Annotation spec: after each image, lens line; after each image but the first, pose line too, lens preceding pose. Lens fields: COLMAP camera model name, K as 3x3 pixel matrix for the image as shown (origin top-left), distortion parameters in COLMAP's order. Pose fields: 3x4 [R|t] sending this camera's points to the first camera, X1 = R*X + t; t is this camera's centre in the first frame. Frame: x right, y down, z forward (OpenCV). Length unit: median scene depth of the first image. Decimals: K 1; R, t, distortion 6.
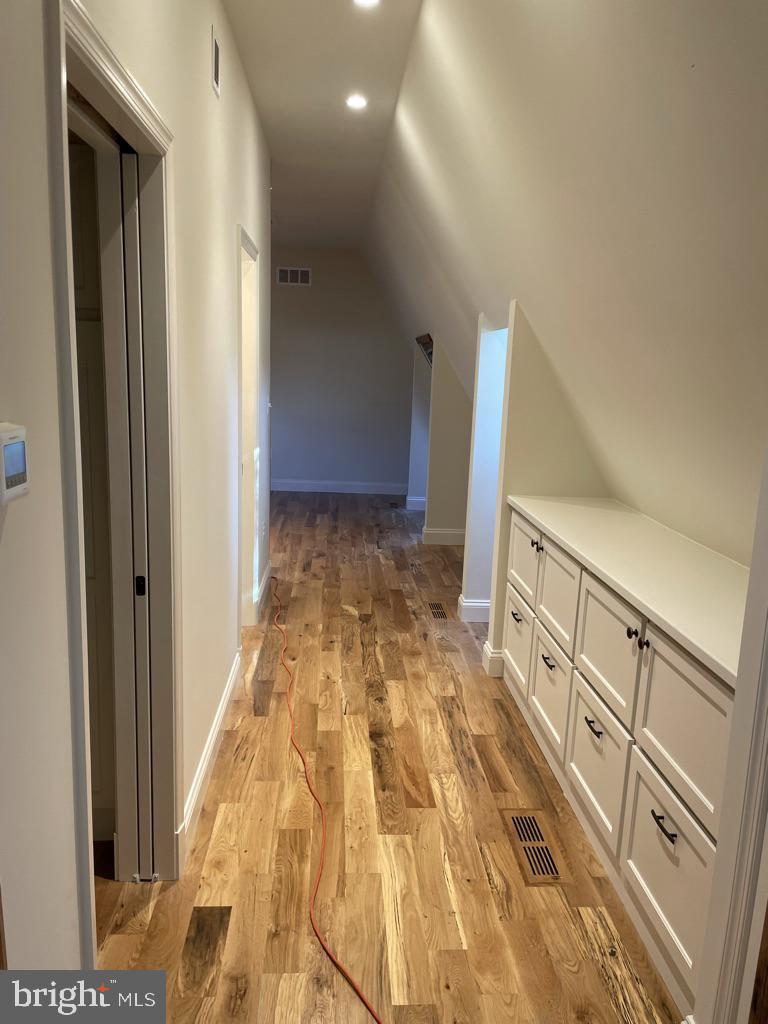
lens RADIAL K [[766.9, 0, 388.5], [0, 766.9, 510.7], [0, 0, 1]] dist [0.117116, -0.129799]
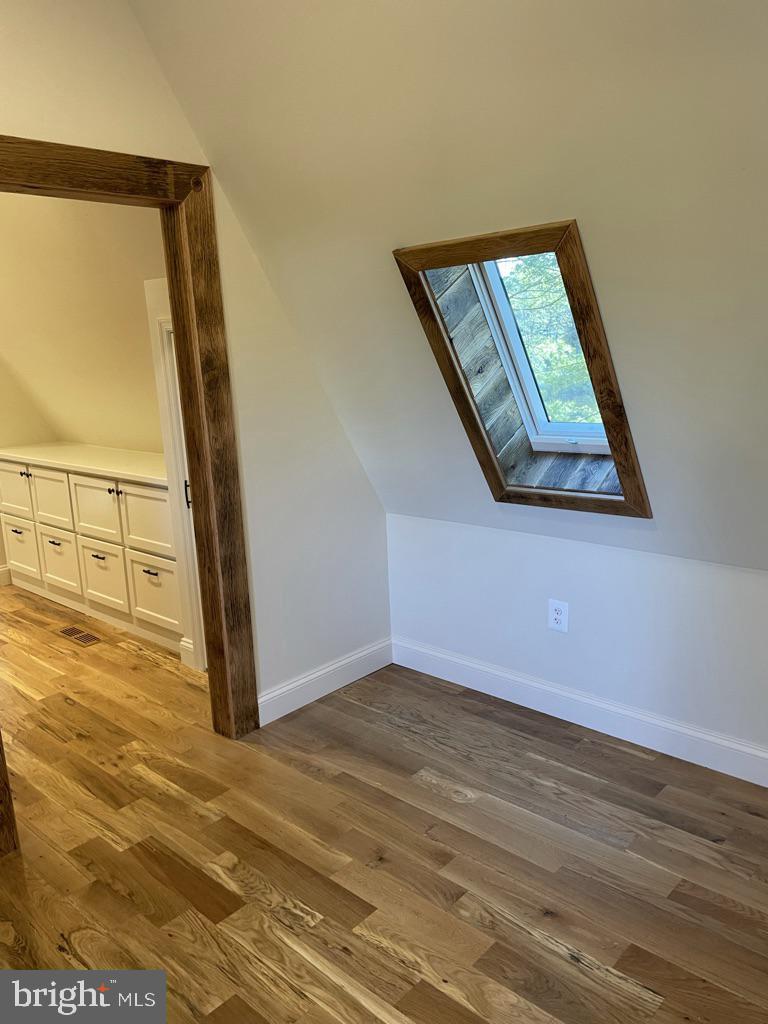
lens RADIAL K [[766.9, 0, 388.5], [0, 766.9, 510.7], [0, 0, 1]] dist [0.117116, -0.129799]
pose [[0.713009, -0.219387, 0.665948, -0.433540], [0.207260, 0.973291, 0.098730, 0.144734], [-0.669822, 0.067630, 0.739436, -0.772970]]
